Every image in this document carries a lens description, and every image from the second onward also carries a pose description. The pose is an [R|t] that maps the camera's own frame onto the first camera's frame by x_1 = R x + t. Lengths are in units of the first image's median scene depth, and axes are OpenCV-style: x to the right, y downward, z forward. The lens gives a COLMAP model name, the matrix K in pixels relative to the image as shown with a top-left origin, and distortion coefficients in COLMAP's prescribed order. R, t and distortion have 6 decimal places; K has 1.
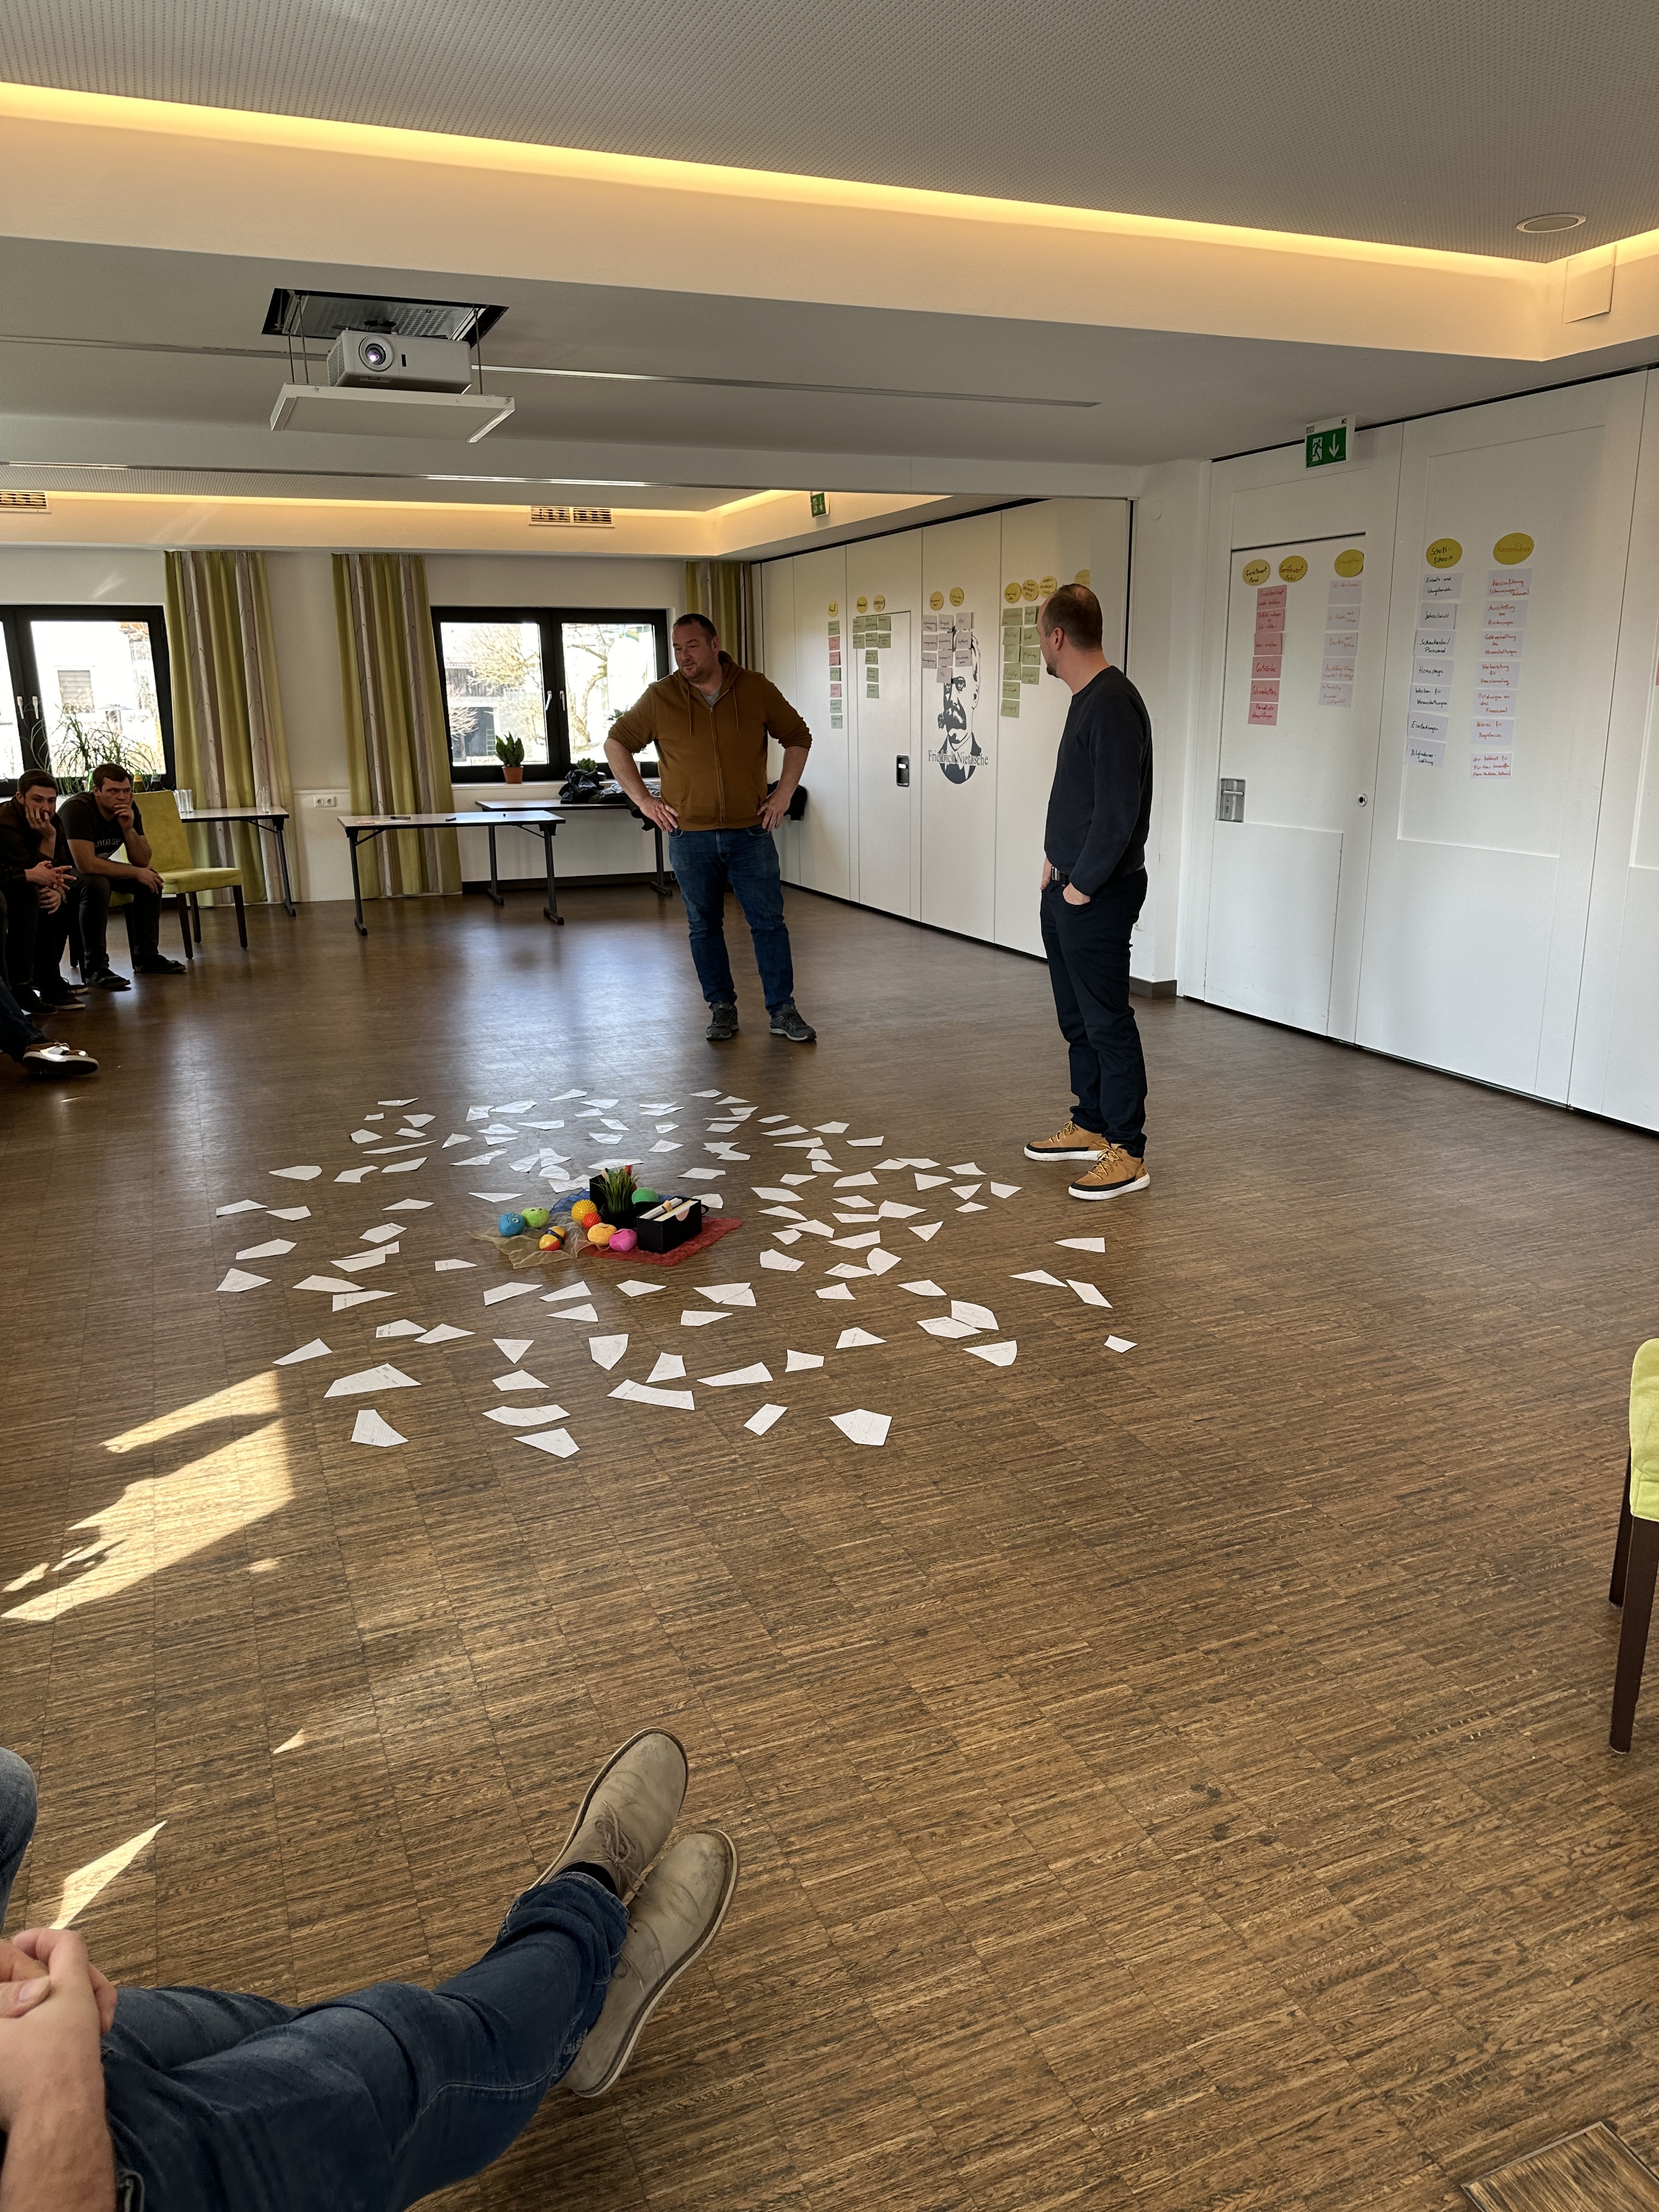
lens RADIAL K [[1554.7, 0, 829.5], [0, 1554.7, 1106.0], [0, 0, 1]] dist [0.001791, -0.000351]
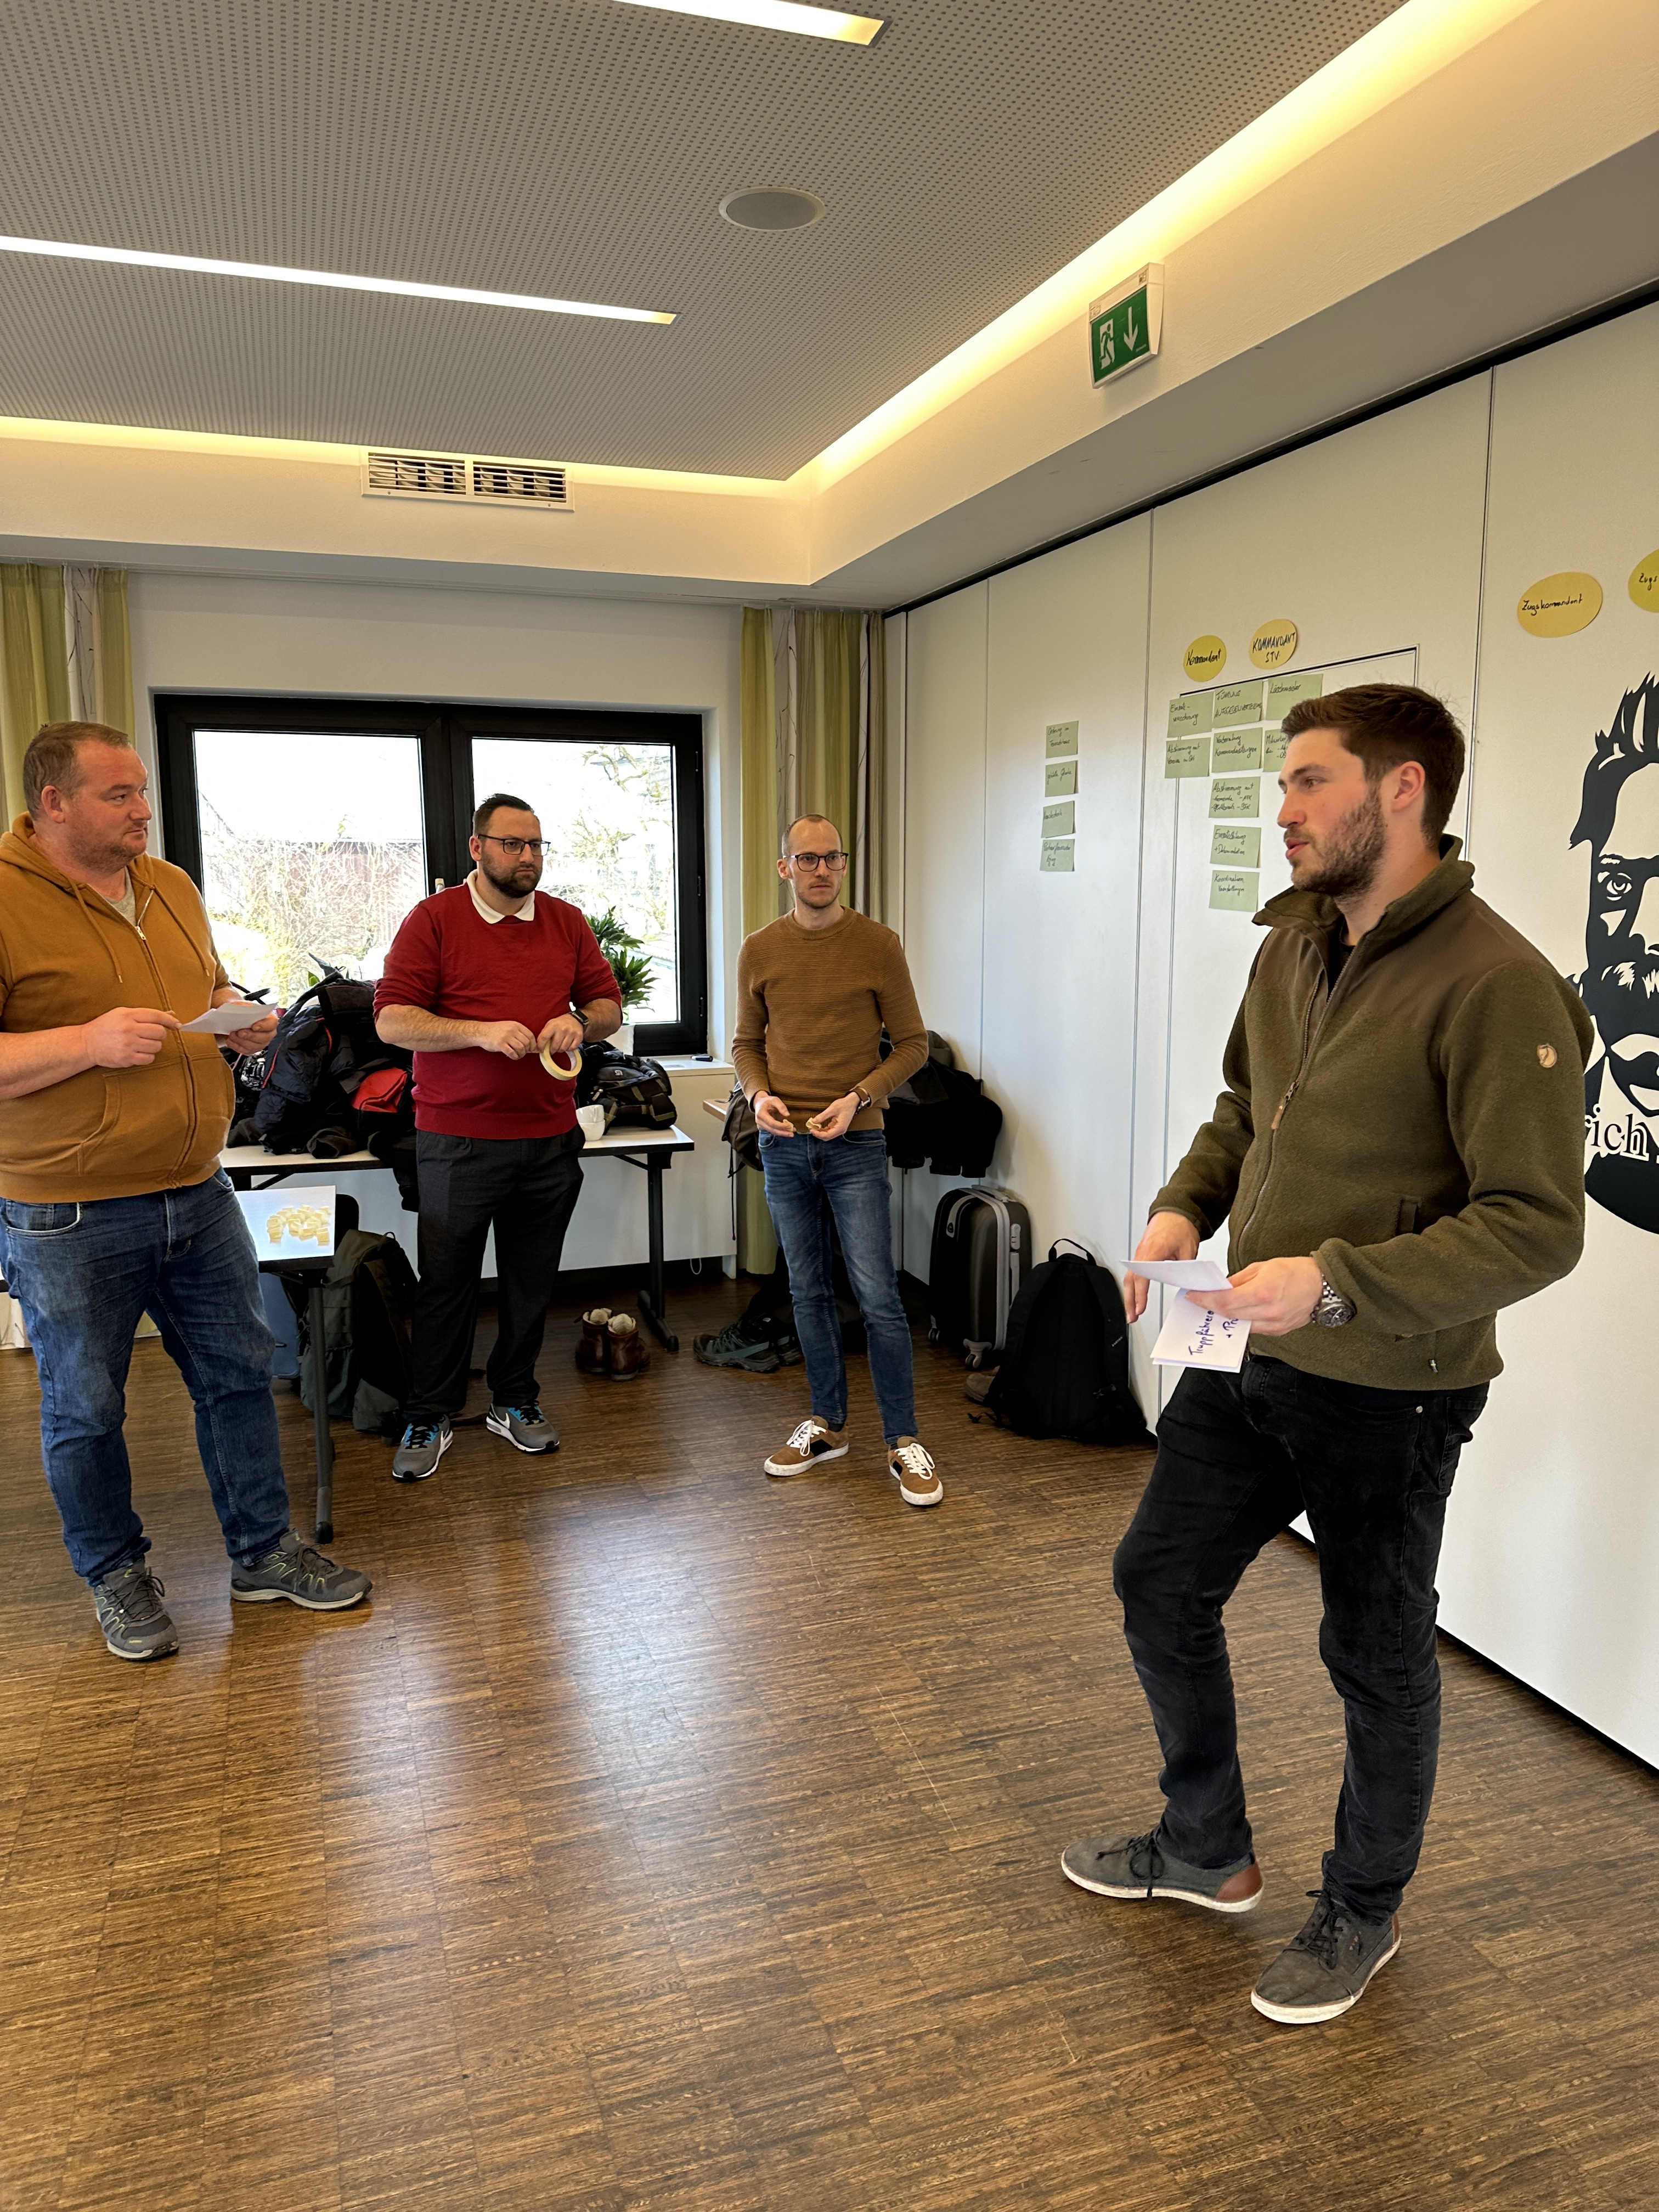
lens RADIAL K [[1554.7, 0, 829.5], [0, 1554.7, 1106.0], [0, 0, 1]] dist [0.001791, -0.000351]
pose [[0.998018, 0.013449, -0.061476, -0.039006], [-0.020009, 0.994016, -0.107384, -0.162573], [0.059664, 0.108402, 0.992315, 0.592415]]
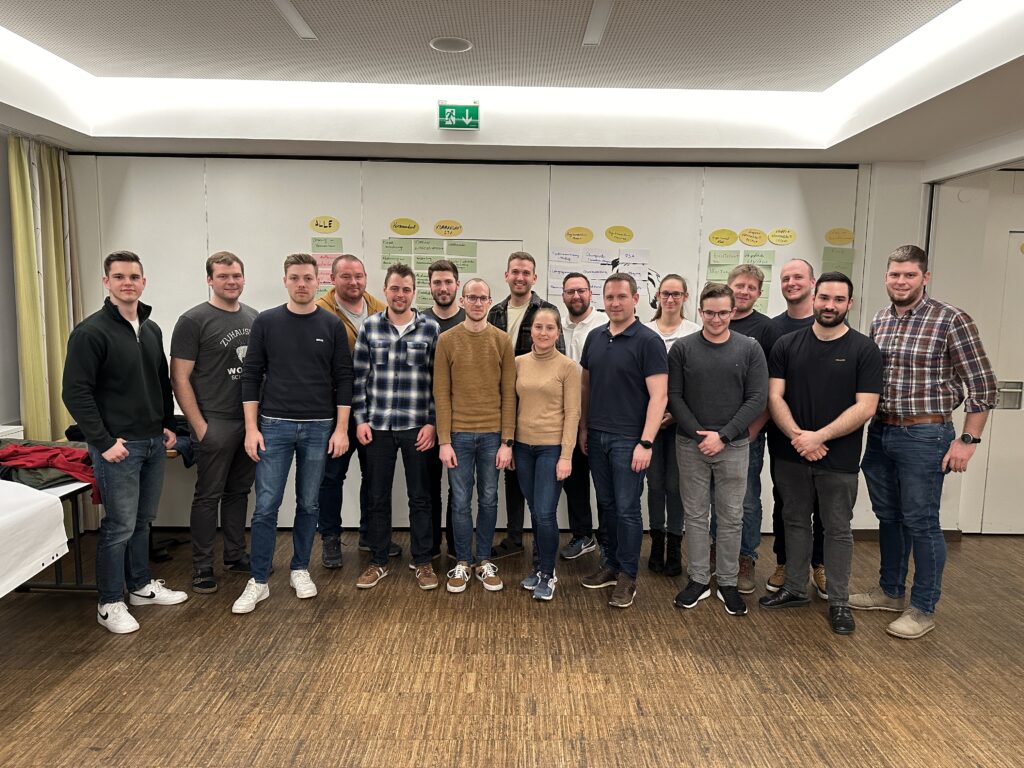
lens RADIAL K [[719.7, 0, 512.0], [0, 719.7, 384.0], [0, 0, 1]] dist [0.001791, -0.000351]
pose [[0.374049, -0.092161, 0.922818, -0.353578], [0.219575, 0.975559, 0.008427, -0.197237], [-0.901041, 0.199476, 0.385143, 0.723376]]
